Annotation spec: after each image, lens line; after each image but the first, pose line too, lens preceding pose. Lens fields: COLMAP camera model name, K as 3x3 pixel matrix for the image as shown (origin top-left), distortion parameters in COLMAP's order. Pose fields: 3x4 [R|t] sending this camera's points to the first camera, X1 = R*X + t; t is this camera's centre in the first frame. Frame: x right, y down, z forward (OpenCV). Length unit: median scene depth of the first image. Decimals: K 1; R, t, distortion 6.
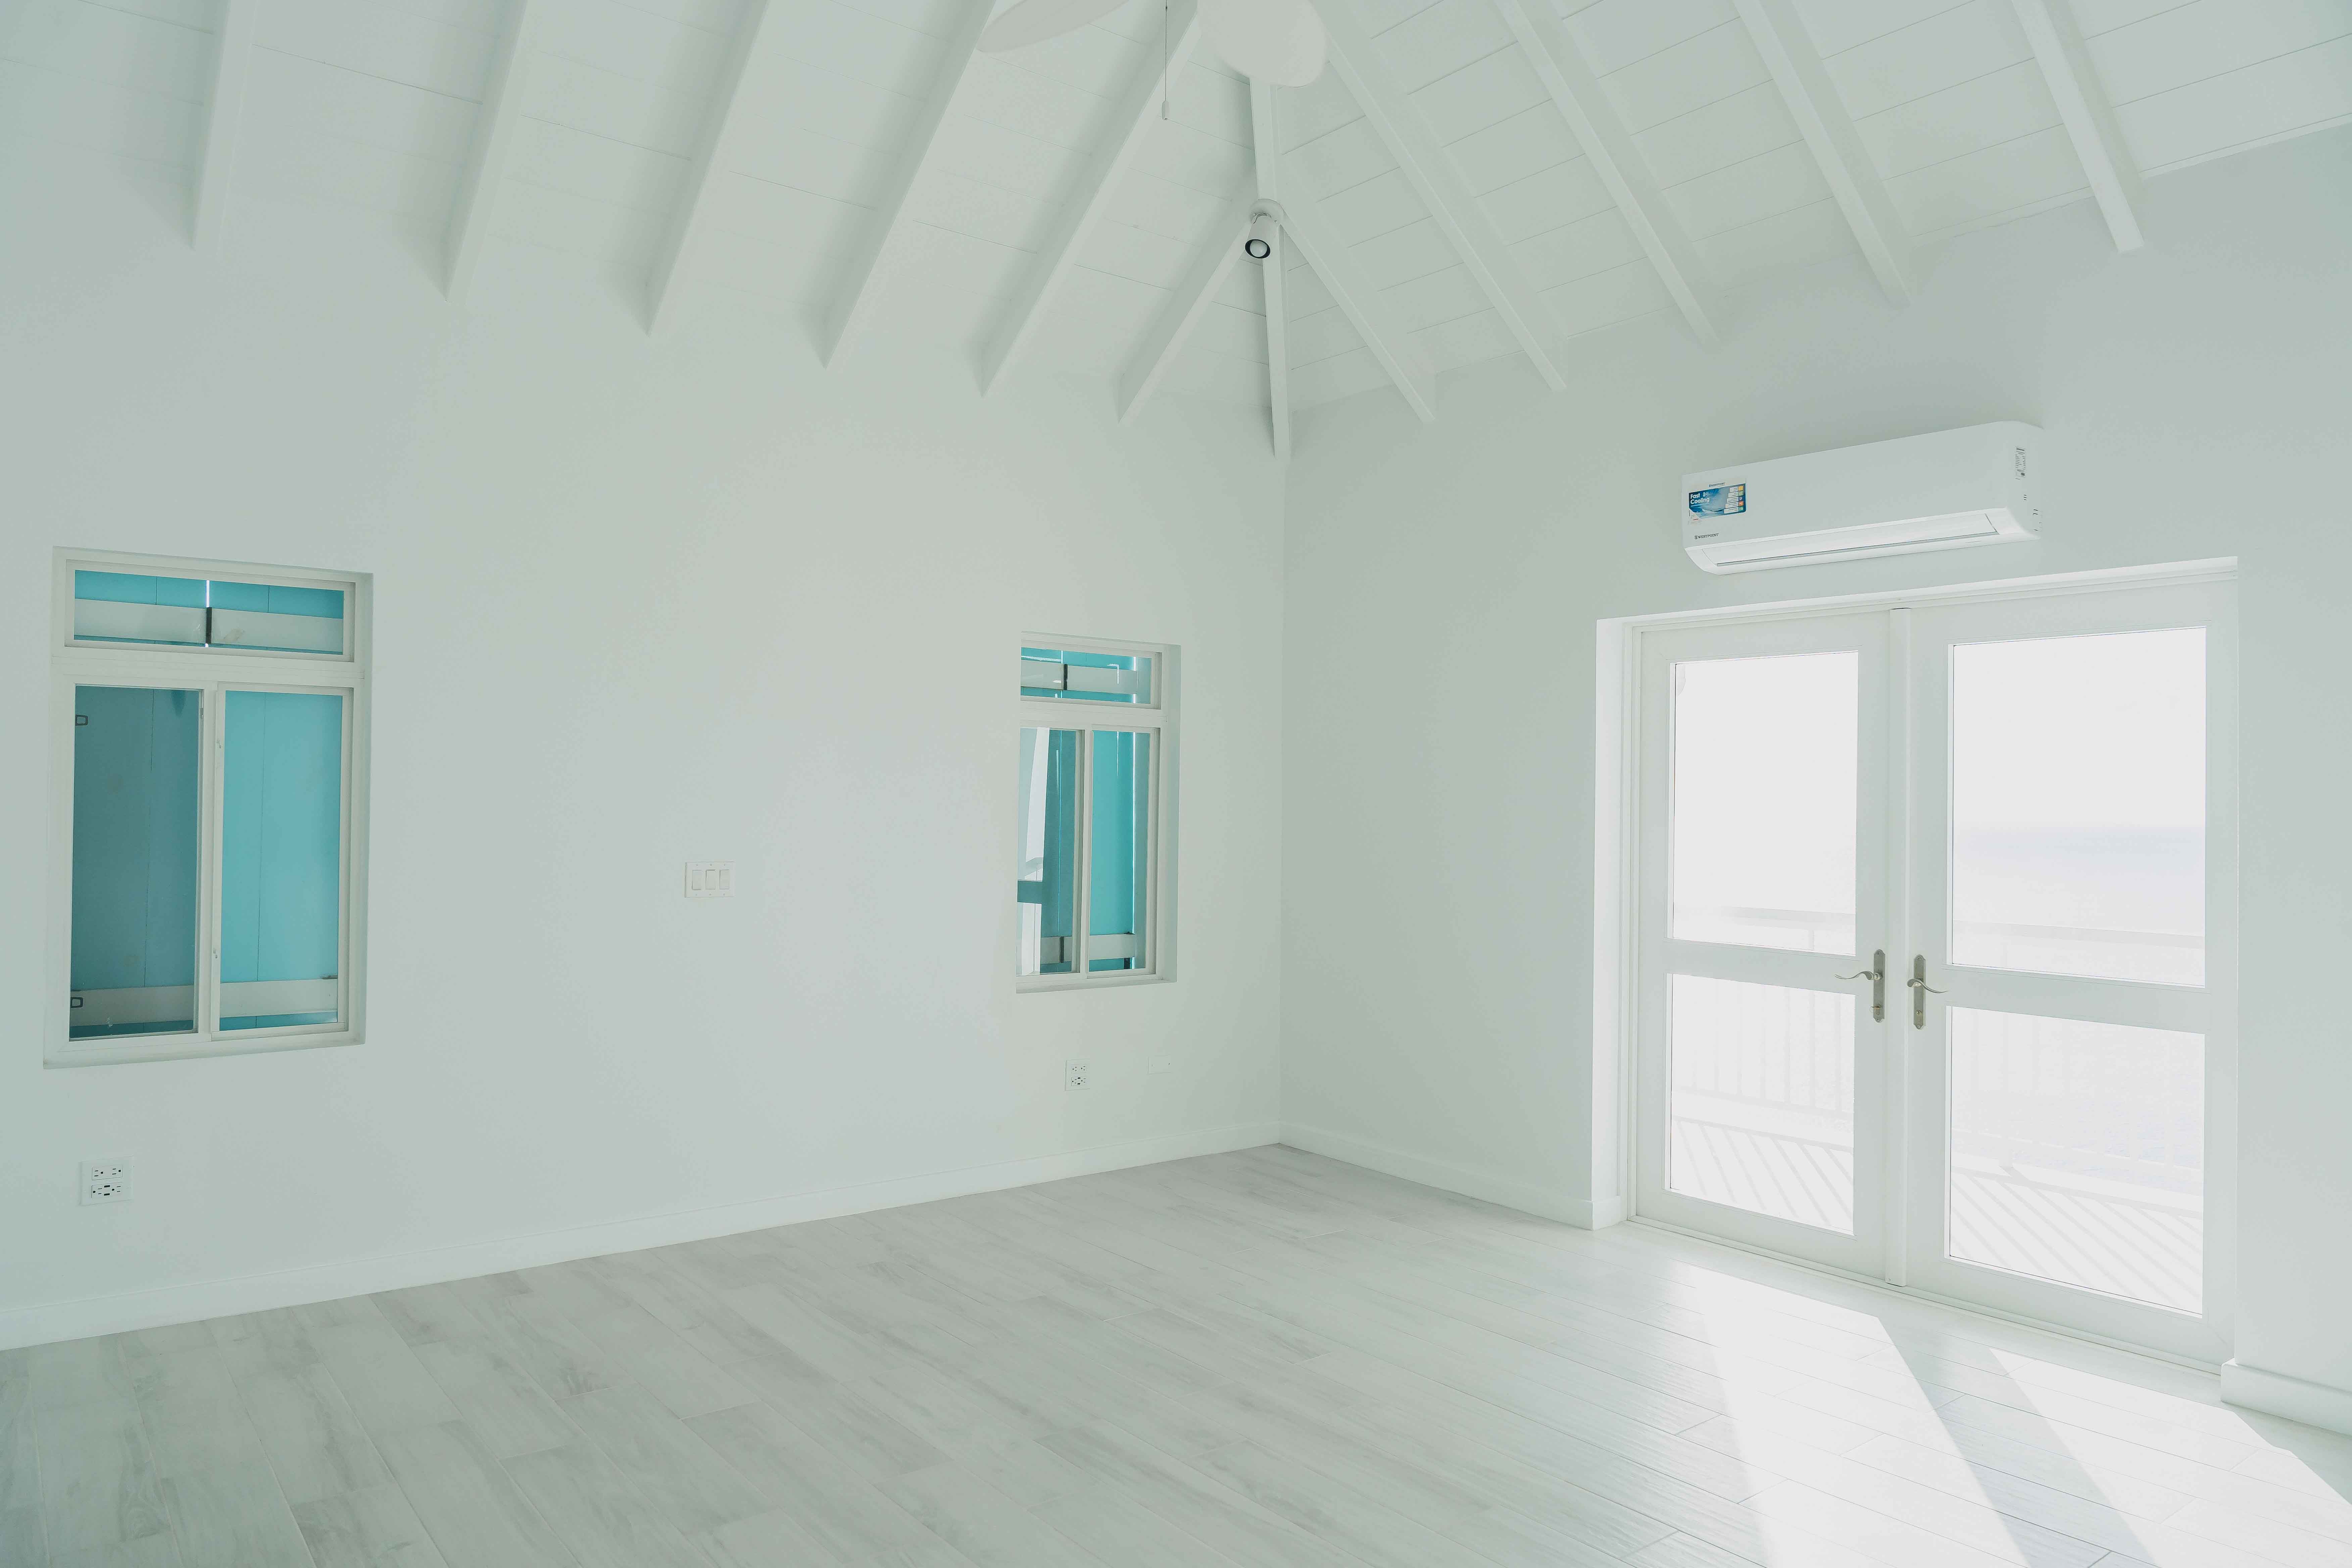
lens RADIAL K [[1616.8, 0, 1176.0], [0, 1616.8, 784.0], [0, 0, 1]] dist [-0.006519, -0.001780]
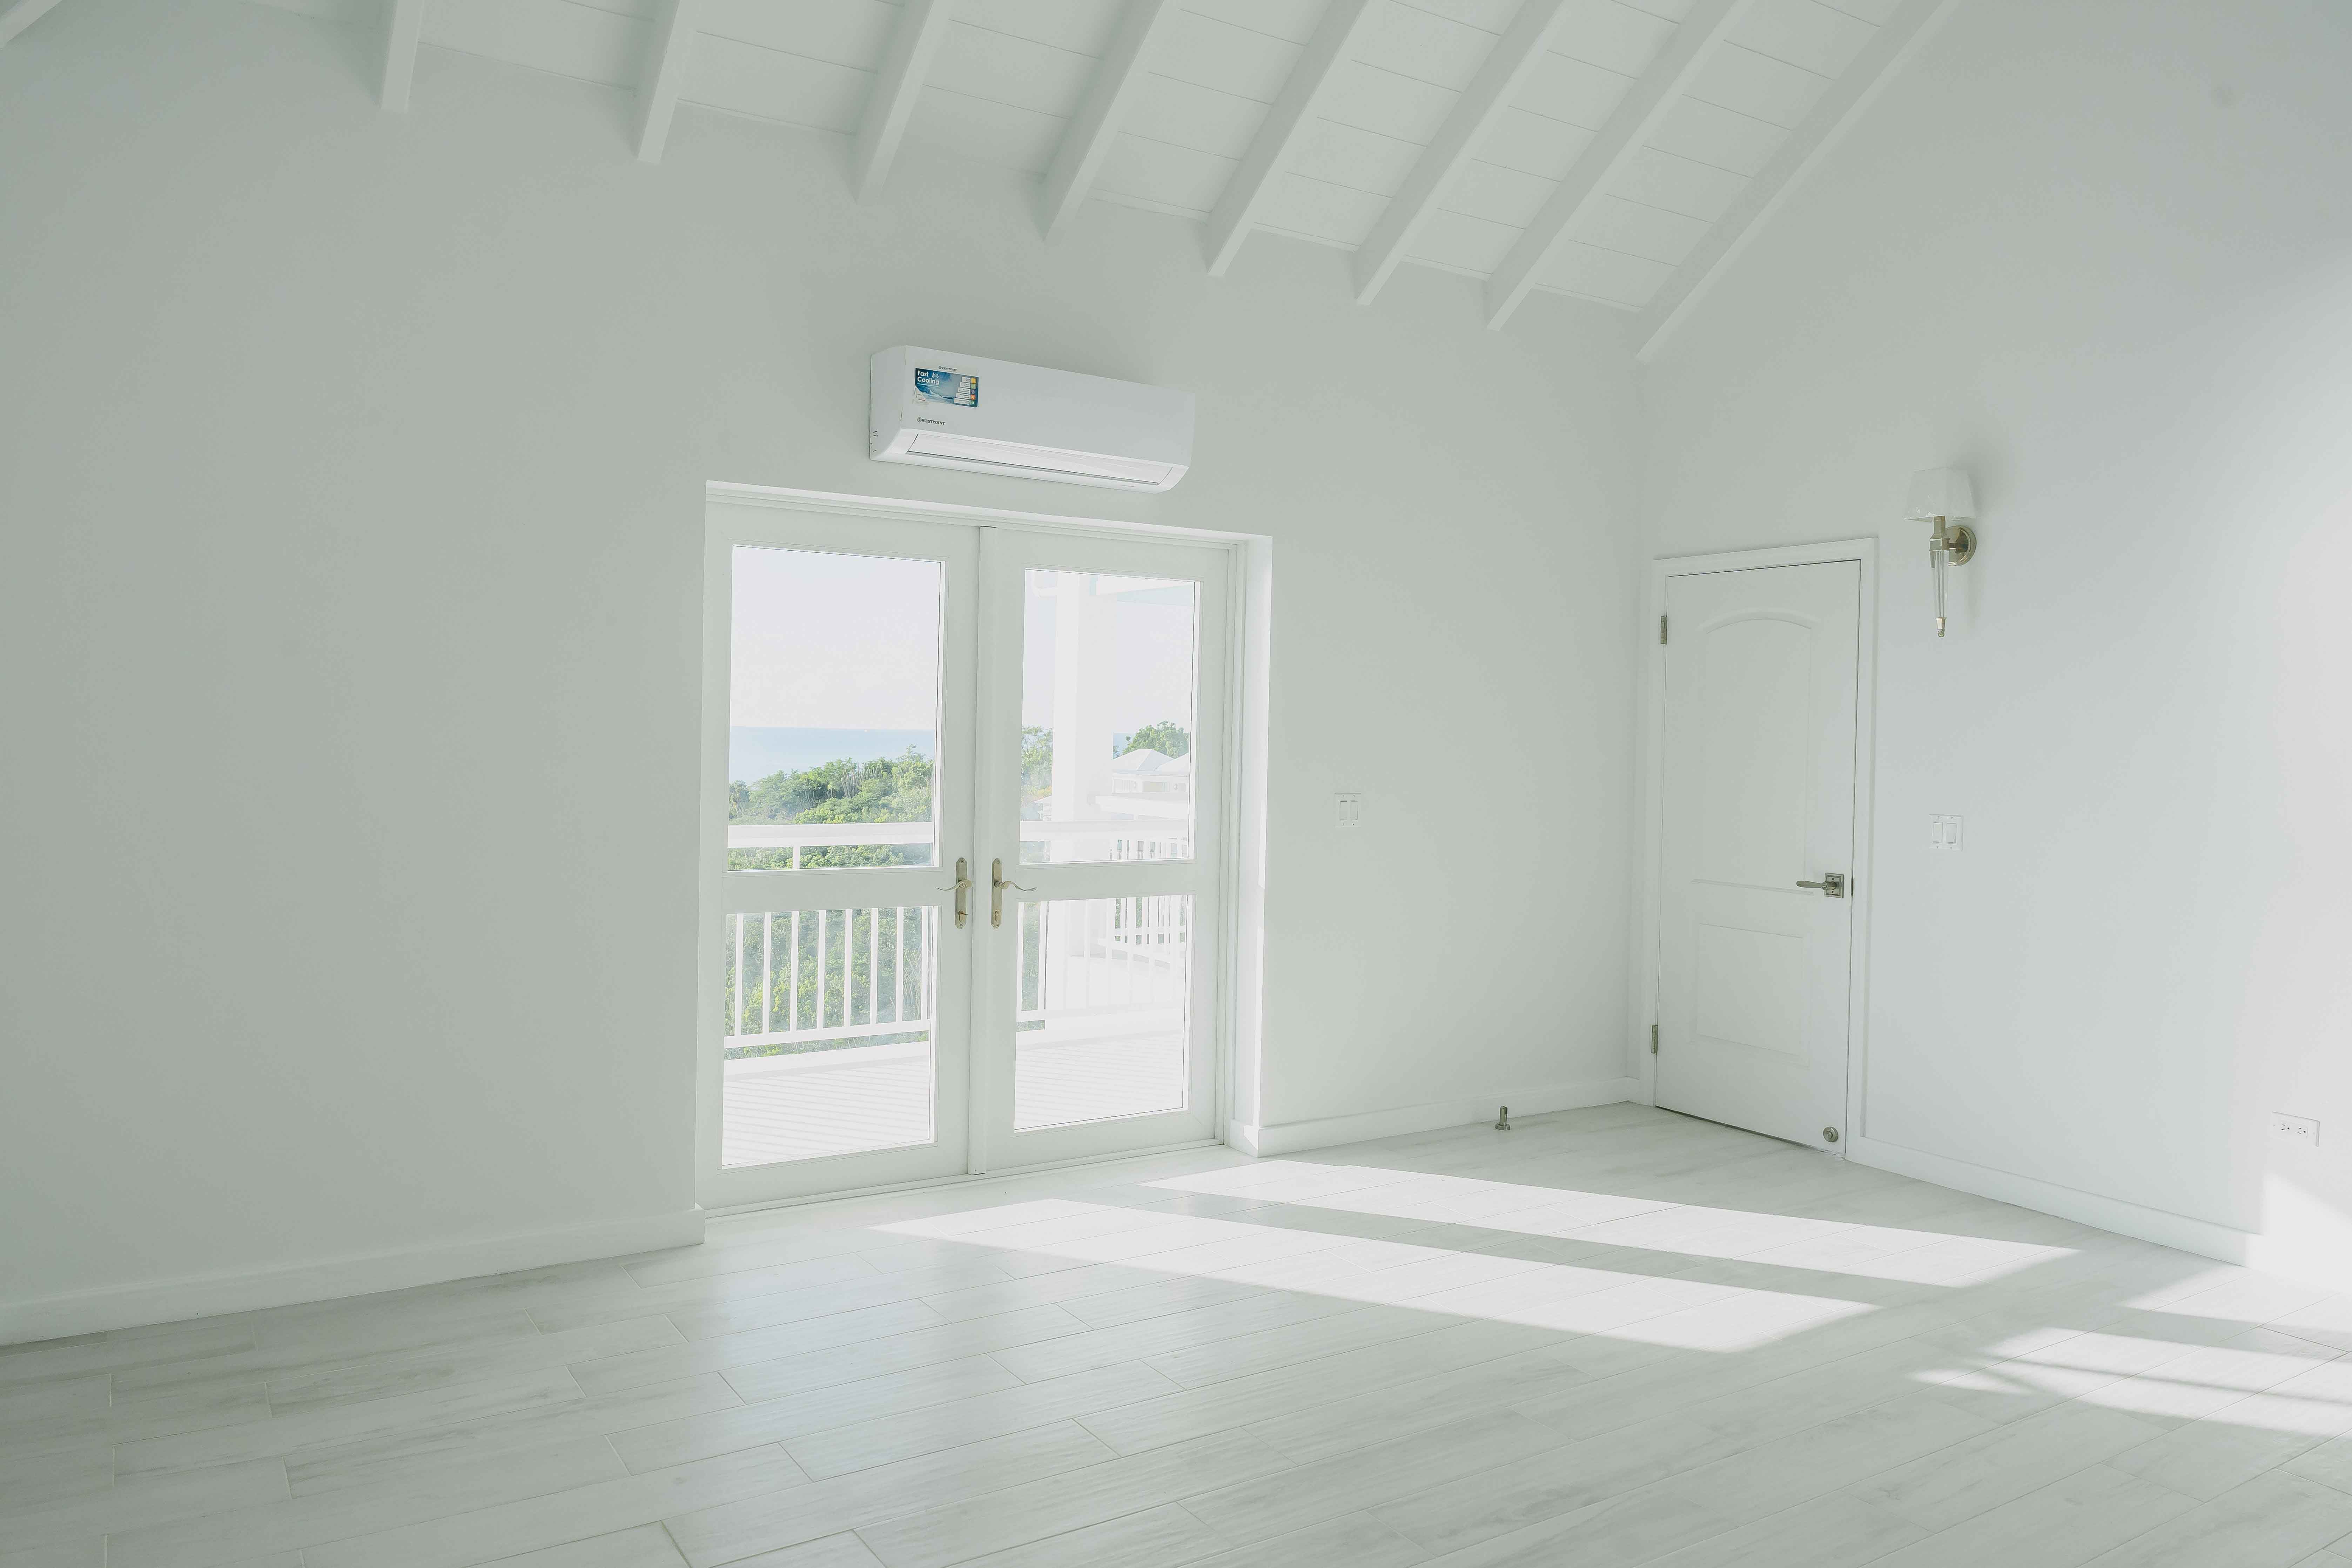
lens RADIAL K [[1616.7, 0, 1176.0], [0, 1616.7, 784.0], [0, 0, 1]] dist [-0.006519, -0.001780]
pose [[0.083532, -0.049544, 0.995273, -0.578888], [-0.027969, 0.998253, 0.052040, -0.001579], [-0.996113, -0.032184, 0.082000, 0.791221]]
